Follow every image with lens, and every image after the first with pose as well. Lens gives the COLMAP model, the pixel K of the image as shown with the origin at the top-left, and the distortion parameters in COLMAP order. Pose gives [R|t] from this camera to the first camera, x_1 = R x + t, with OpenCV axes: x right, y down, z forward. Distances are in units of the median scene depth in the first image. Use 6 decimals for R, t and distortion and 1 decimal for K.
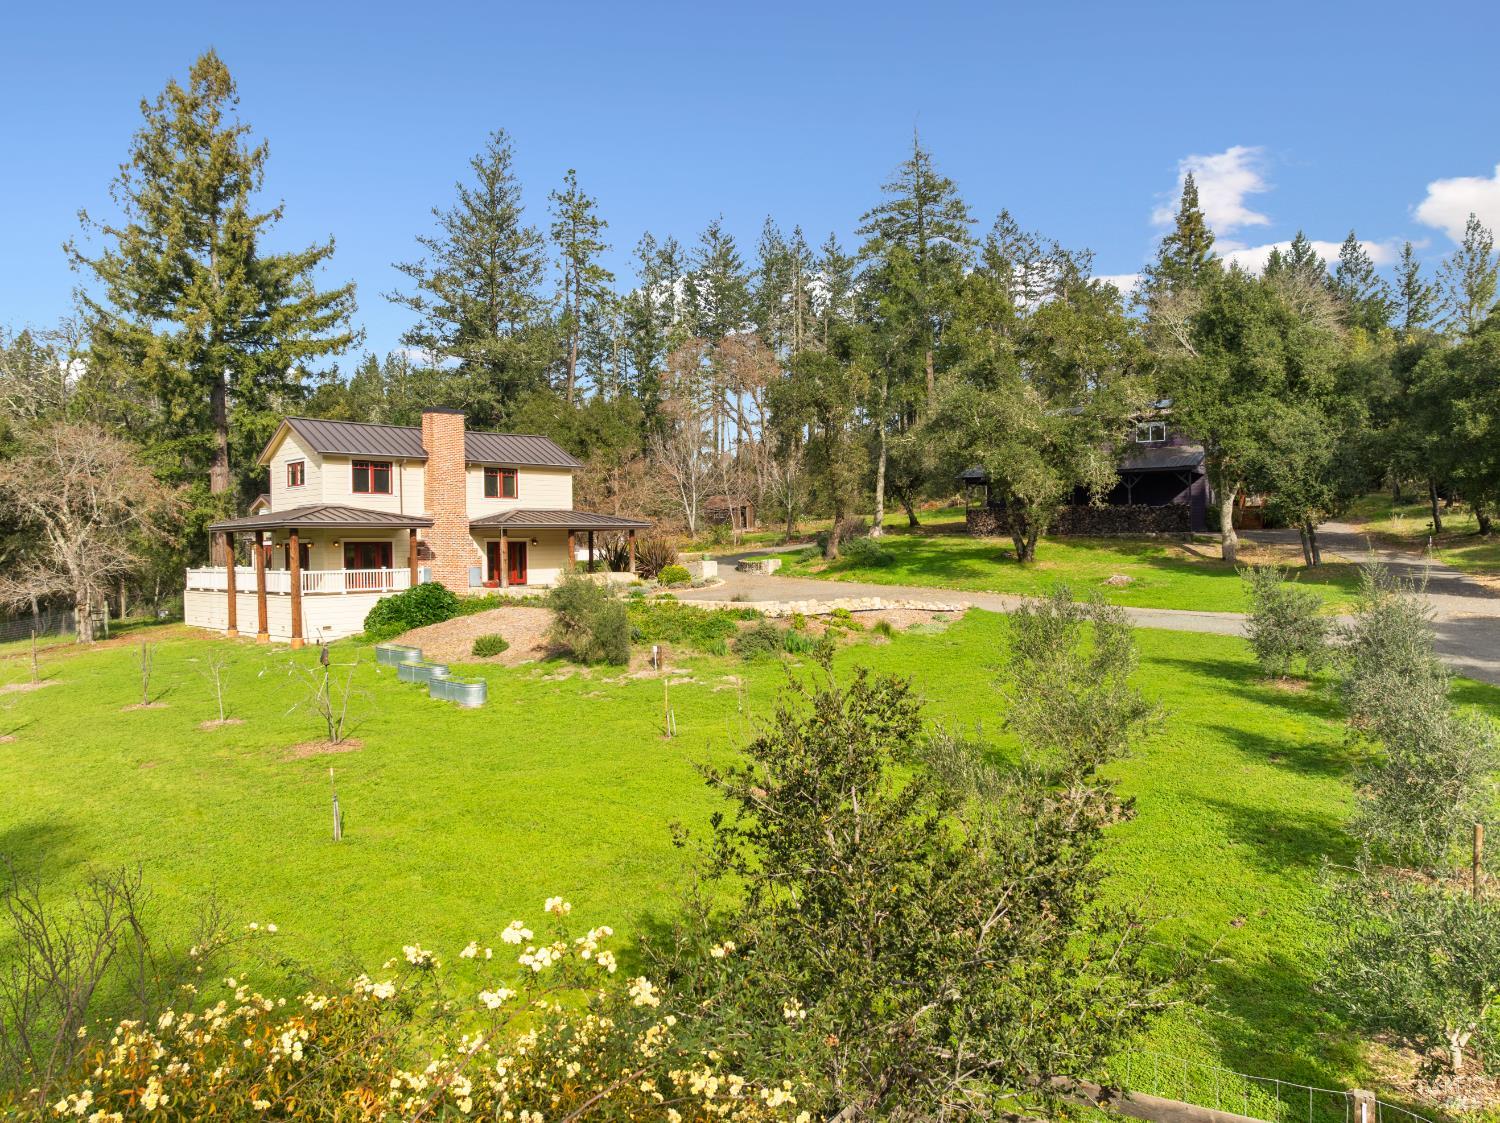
lens RADIAL K [[1045.3, 0, 750.0], [0, 1045.3, 561.5], [0, 0, 1]] dist [-0.057857, 0.030073]
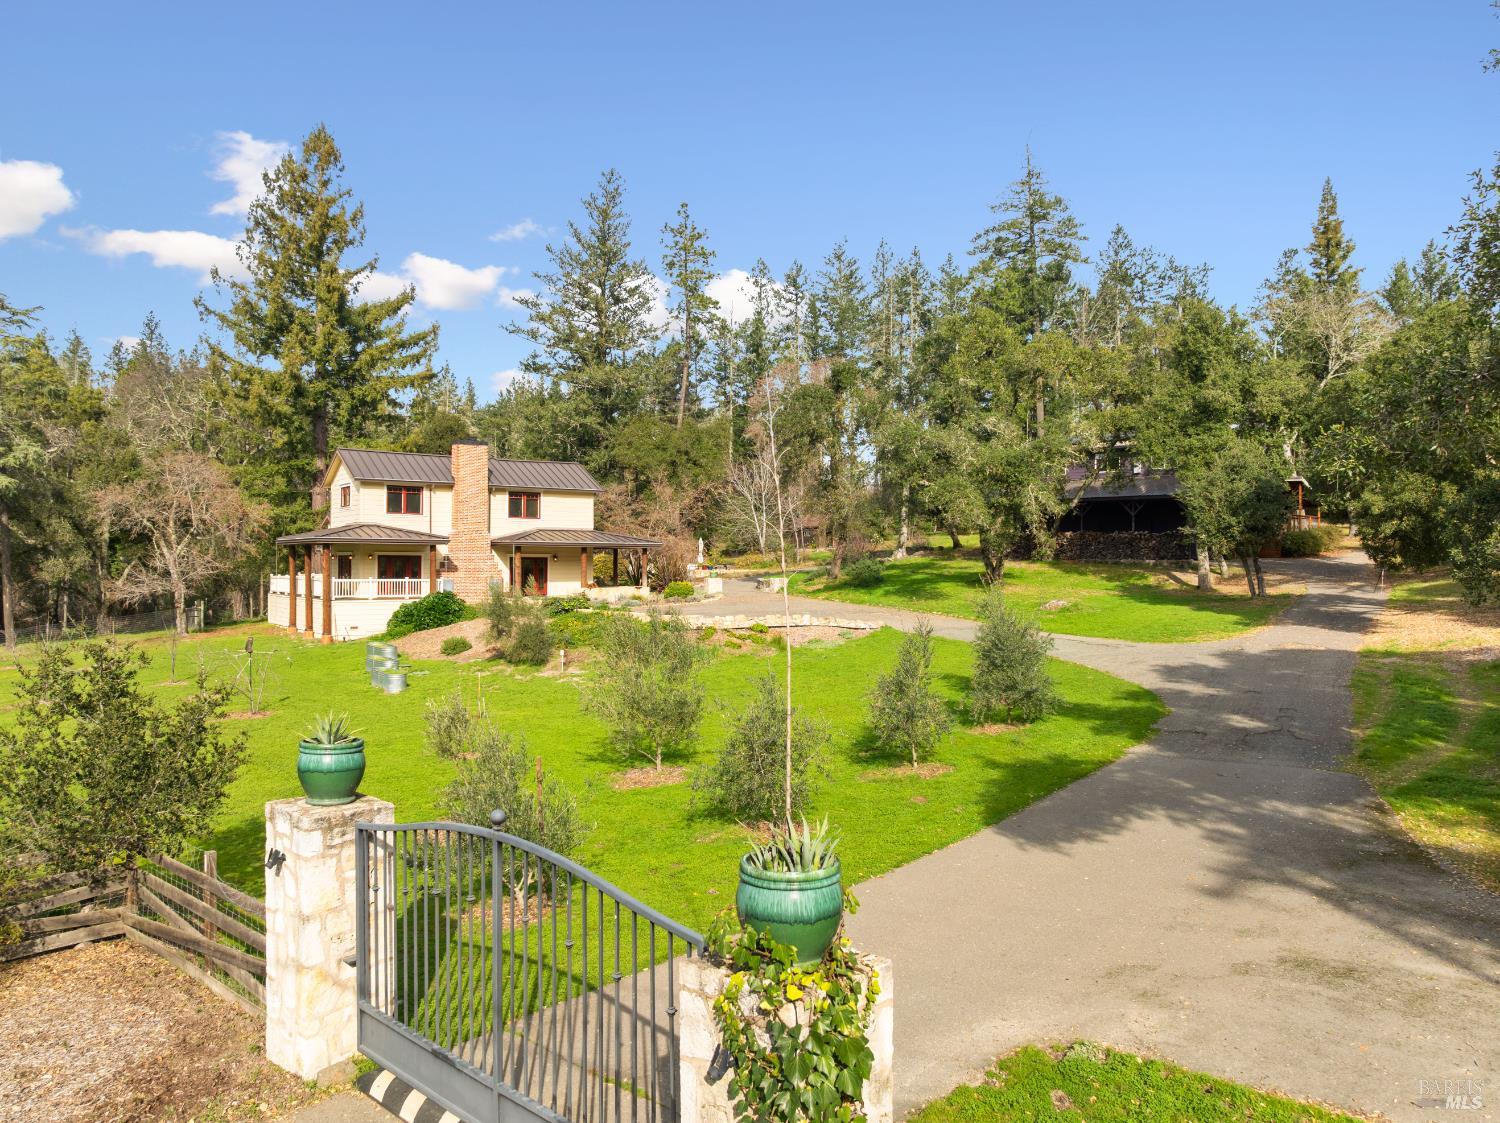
lens RADIAL K [[1062.0, 0, 750.0], [0, 1062.0, 561.5], [0, 0, 1]] dist [-0.037482, -0.002457]
pose [[0.983756, 0.019273, -0.178471, 0.177262], [-0.021847, 0.999684, -0.012465, -0.004423], [0.178174, 0.016162, 0.983866, -0.075143]]
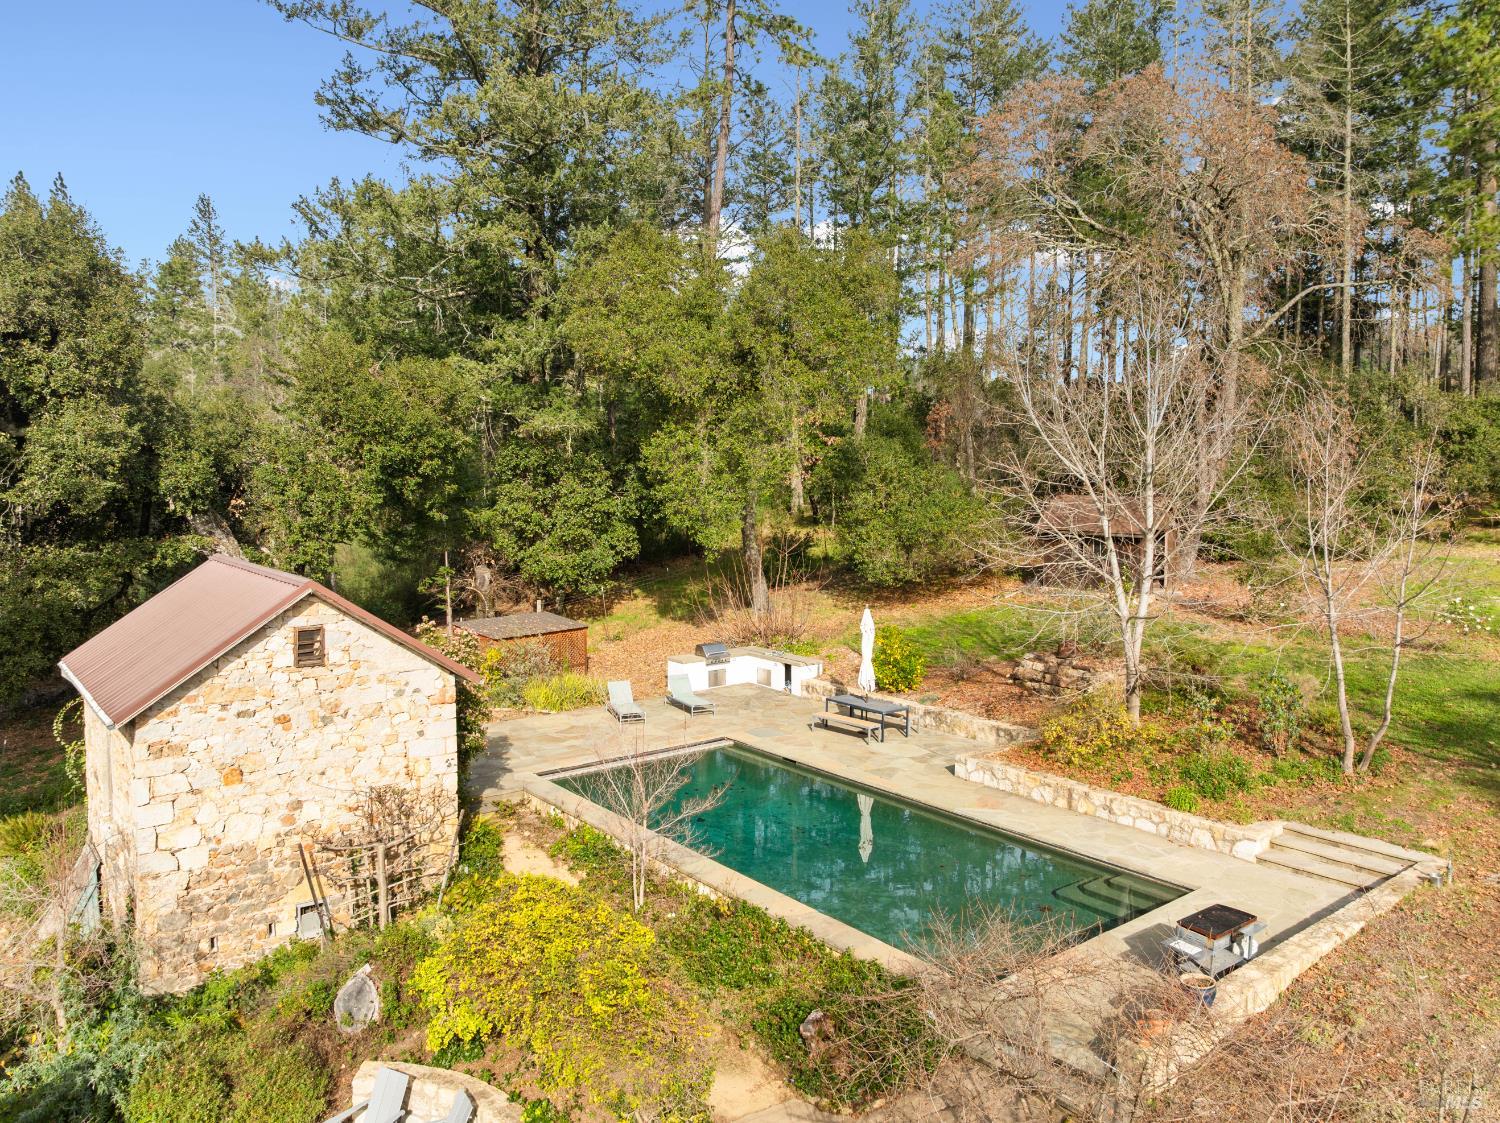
lens RADIAL K [[1112.1, 0, 749.0], [0, 1112.1, 519.9], [0, 0, 1]] dist [-0.044906, 0.002743]
pose [[0.990915, 0.019602, -0.133051, -0.172196], [-0.014981, 0.999252, 0.035643, -0.115444], [0.133651, -0.033326, 0.990468, 0.993576]]
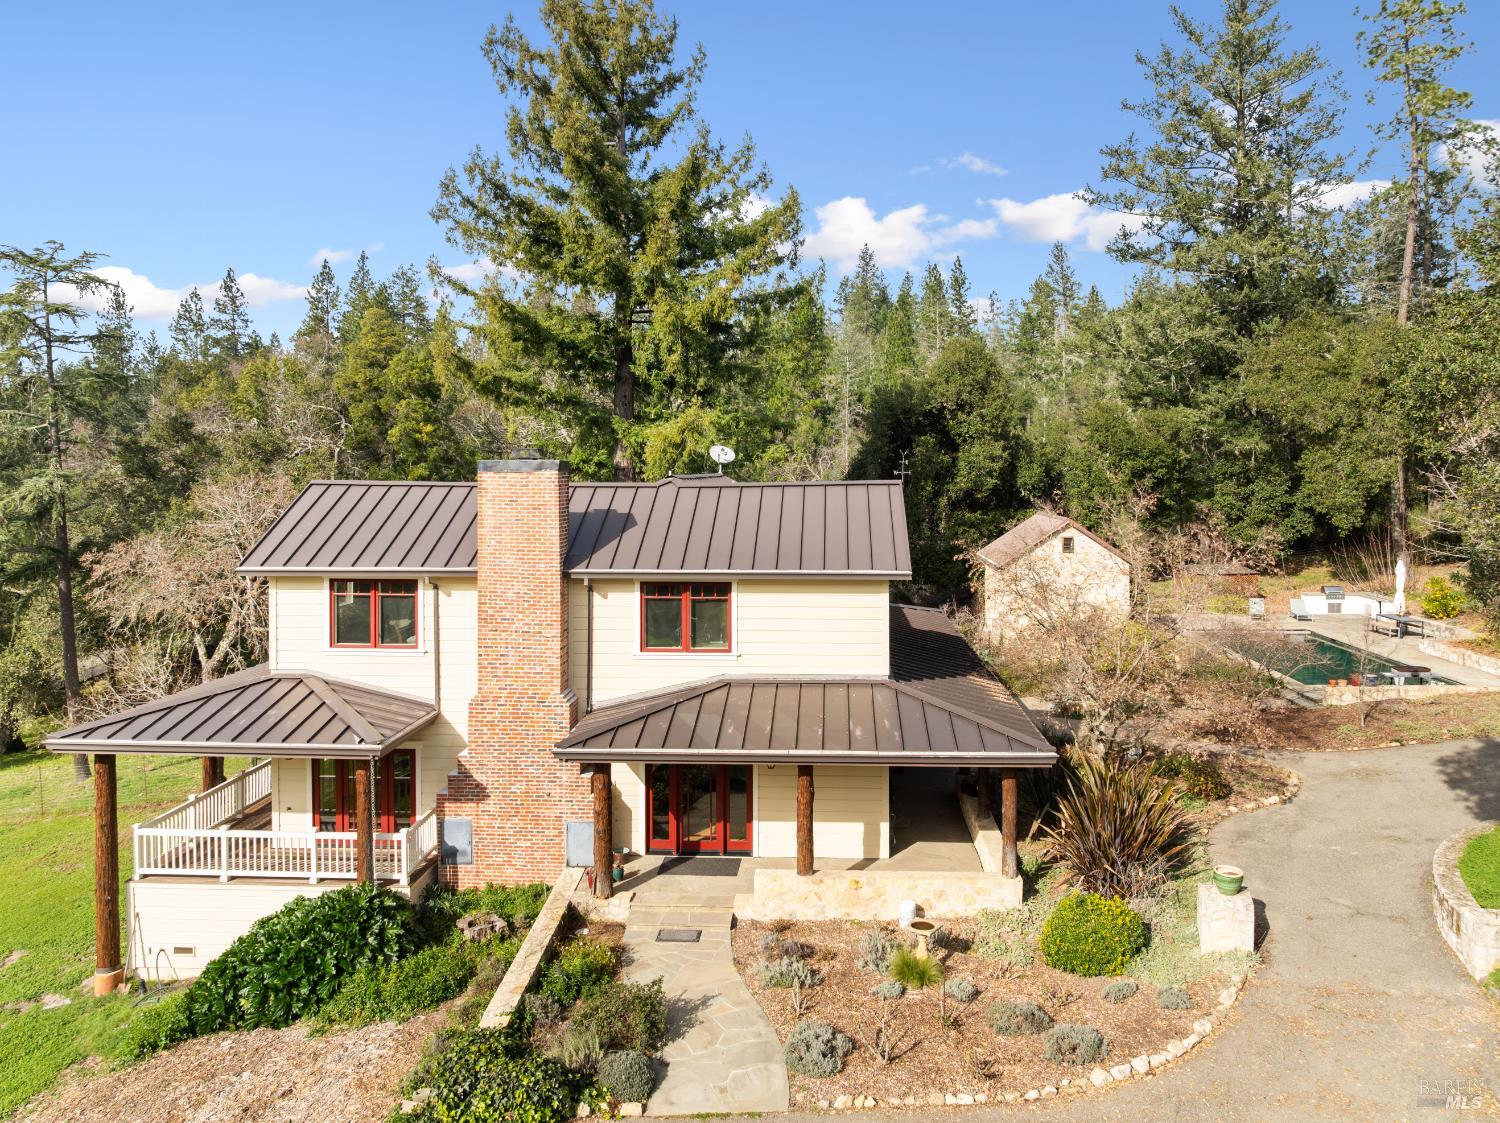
lens RADIAL K [[1097.5, 0, 807.4], [0, 1097.5, 459.0], [0, 0, 1]] dist [-0.043740, -0.001248]
pose [[0.682394, 0.006305, -0.730958, 0.104357], [-0.020393, 0.999738, -0.010414, -0.115848], [0.730700, 0.022013, 0.682343, 0.618687]]
